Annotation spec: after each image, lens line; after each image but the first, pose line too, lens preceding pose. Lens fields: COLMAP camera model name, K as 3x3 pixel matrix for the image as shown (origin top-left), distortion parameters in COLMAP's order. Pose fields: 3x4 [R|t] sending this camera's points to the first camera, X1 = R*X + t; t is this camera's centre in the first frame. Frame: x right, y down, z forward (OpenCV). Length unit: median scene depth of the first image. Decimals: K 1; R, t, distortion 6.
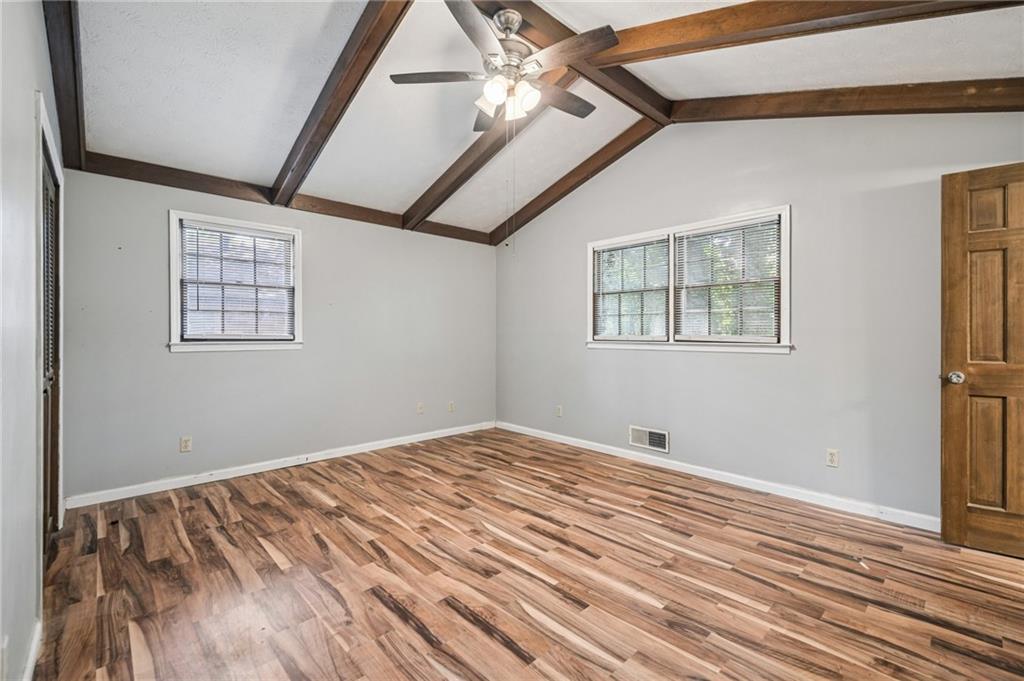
lens RADIAL K [[441.0, 0, 519.2], [0, 441.0, 328.3], [0, 0, 1]] dist [0.063876, -0.044818]
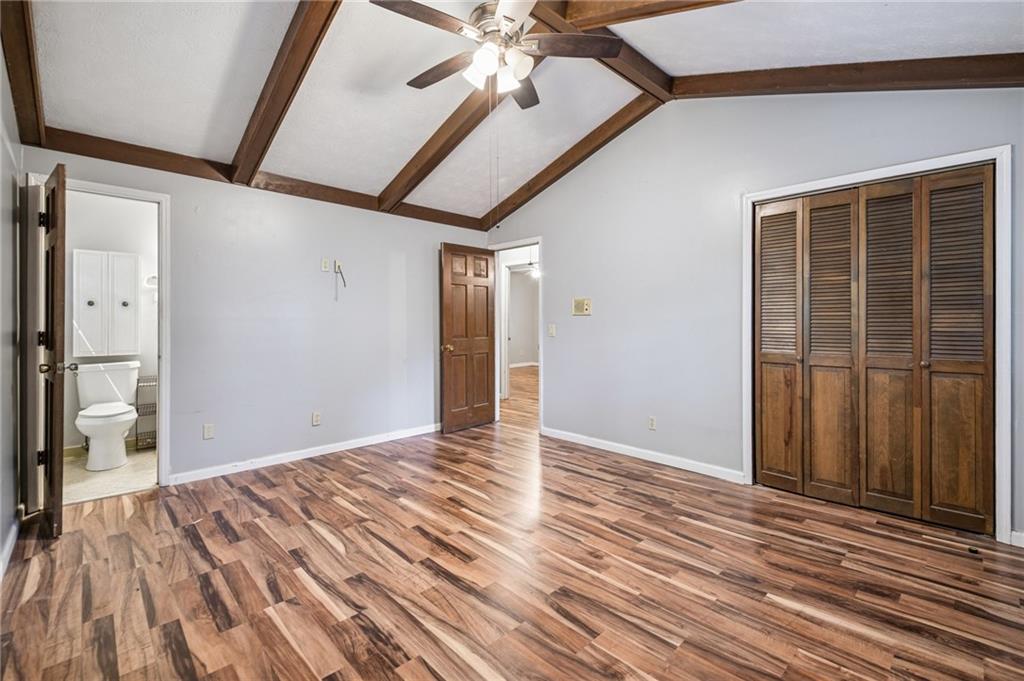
lens RADIAL K [[441.0, 0, 519.2], [0, 441.0, 328.3], [0, 0, 1]] dist [0.063876, -0.044818]
pose [[-0.999966, 0.004438, -0.006879, -0.062593], [0.004493, 0.999958, -0.008011, 0.026307], [0.006843, -0.008042, -0.999944, 1.780046]]
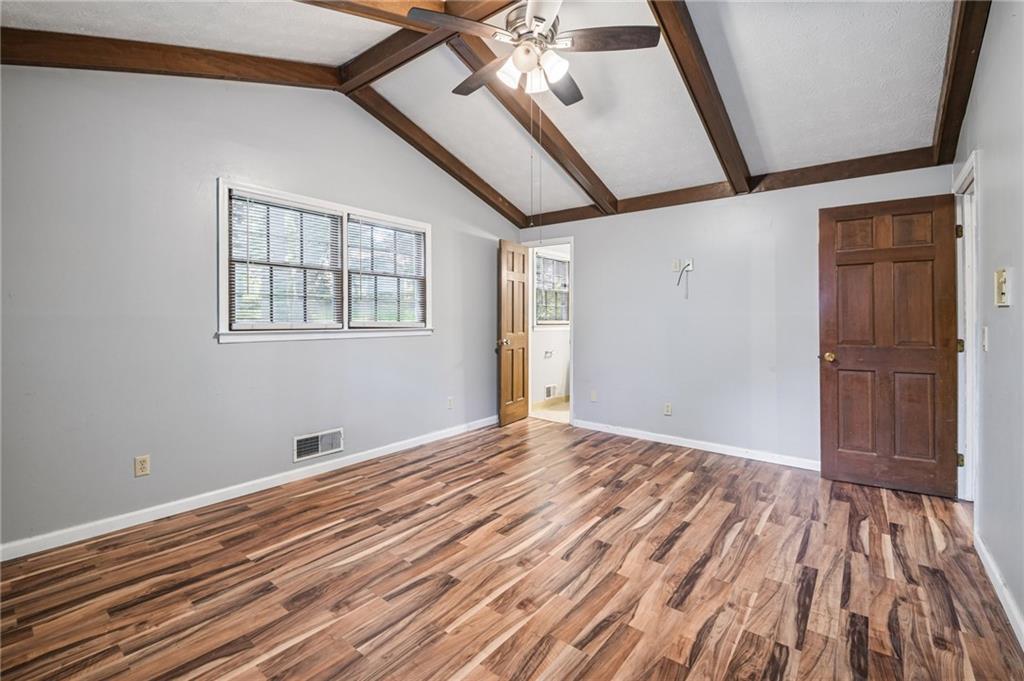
lens RADIAL K [[441.0, 0, 519.2], [0, 441.0, 328.3], [0, 0, 1]] dist [0.063876, -0.044818]
pose [[-0.150101, -0.022210, 0.988421, -0.866967], [-0.022787, 0.999560, 0.018999, 0.003153], [-0.988408, -0.019671, -0.150541, 1.084787]]
